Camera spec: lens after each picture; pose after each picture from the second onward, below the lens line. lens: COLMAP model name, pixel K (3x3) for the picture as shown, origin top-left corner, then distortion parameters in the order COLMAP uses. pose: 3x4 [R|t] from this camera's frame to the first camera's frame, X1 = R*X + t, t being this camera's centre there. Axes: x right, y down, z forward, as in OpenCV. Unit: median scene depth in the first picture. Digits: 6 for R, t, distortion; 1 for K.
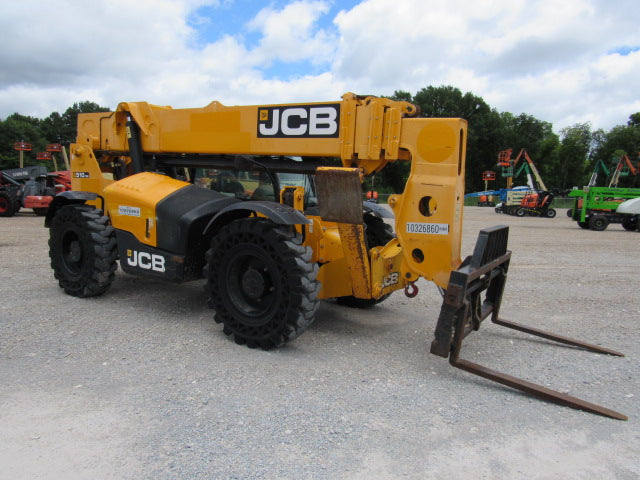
lens RADIAL K [[485.5, 0, 327.4], [0, 485.5, 240.5], [0, 0, 1]] dist [-0.024881, -0.003321]
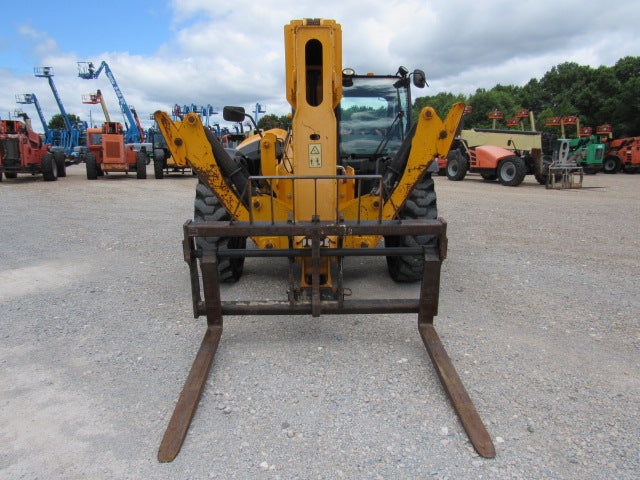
lens RADIAL K [[485.5, 0, 327.4], [0, 485.5, 240.5], [0, 0, 1]] dist [-0.024881, -0.003321]
pose [[0.513545, 0.133167, -0.847666, 0.140976], [-0.075769, 0.991063, 0.109792, -0.002265], [0.854711, 0.007844, 0.519045, 0.094211]]
